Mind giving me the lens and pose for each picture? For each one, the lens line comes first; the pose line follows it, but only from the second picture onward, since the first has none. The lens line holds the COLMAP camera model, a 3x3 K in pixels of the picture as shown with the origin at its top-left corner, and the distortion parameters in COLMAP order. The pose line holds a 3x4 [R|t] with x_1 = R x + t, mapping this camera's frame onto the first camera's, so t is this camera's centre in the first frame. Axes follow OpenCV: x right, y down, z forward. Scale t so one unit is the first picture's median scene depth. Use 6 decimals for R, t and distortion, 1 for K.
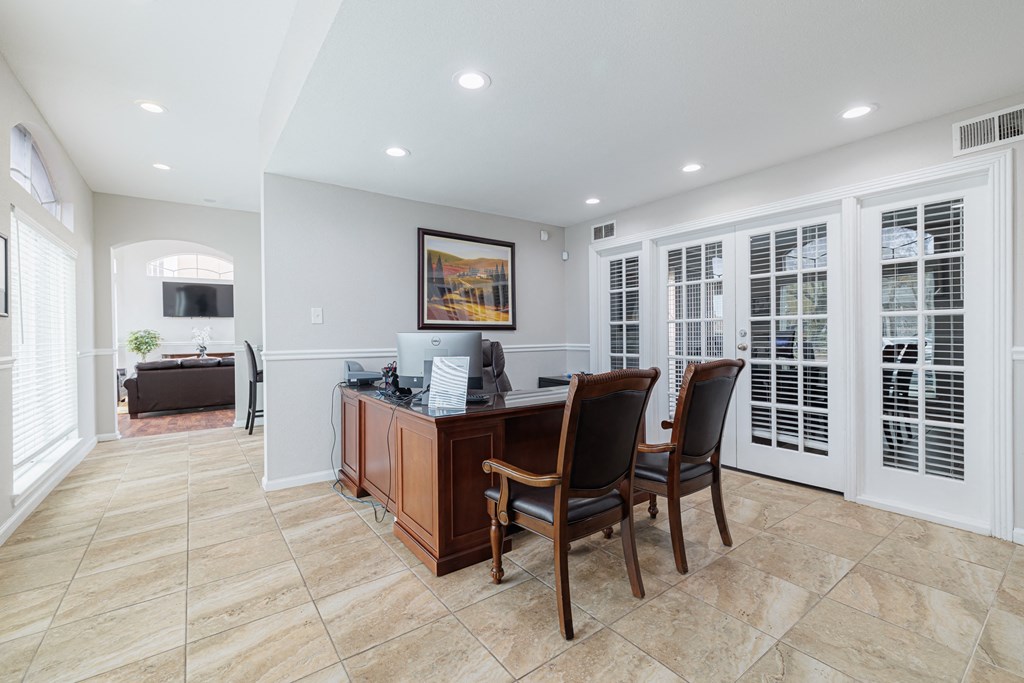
lens RADIAL K [[432.7, 0, 513.5], [0, 432.7, 342.0], [0, 0, 1]] dist [0.002176, 0.000055]
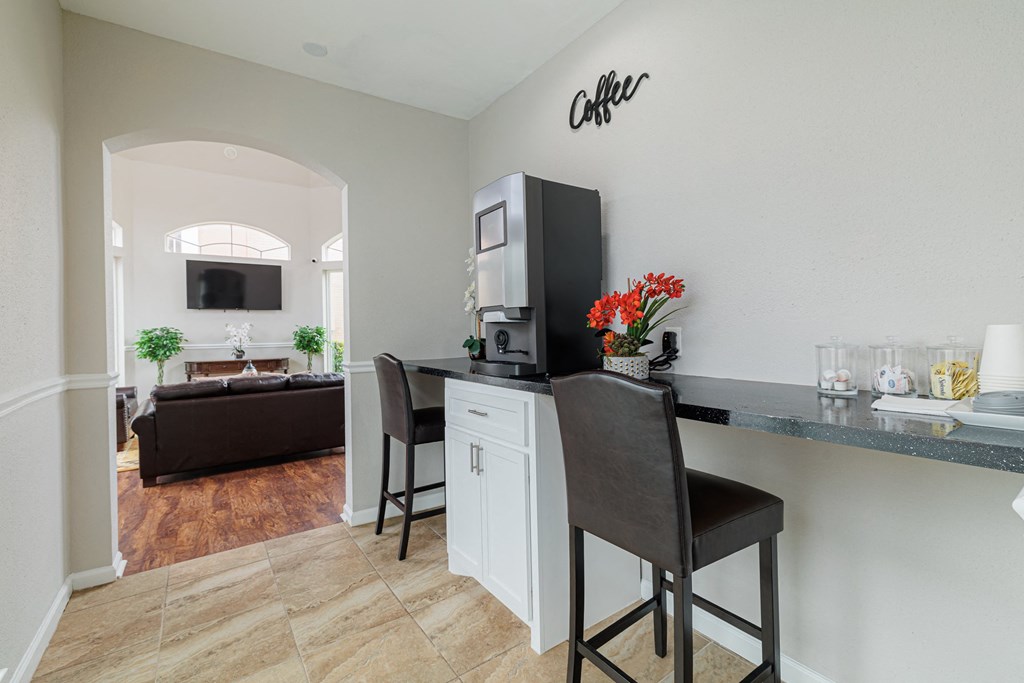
lens RADIAL K [[432.7, 0, 506.9], [0, 432.7, 335.9], [0, 0, 1]] dist [0.002176, 0.000055]
pose [[0.999779, -0.000997, -0.021001, -0.376046], [0.000937, 0.999995, -0.002875, -0.015621], [0.021004, 0.002855, 0.999775, 0.420026]]
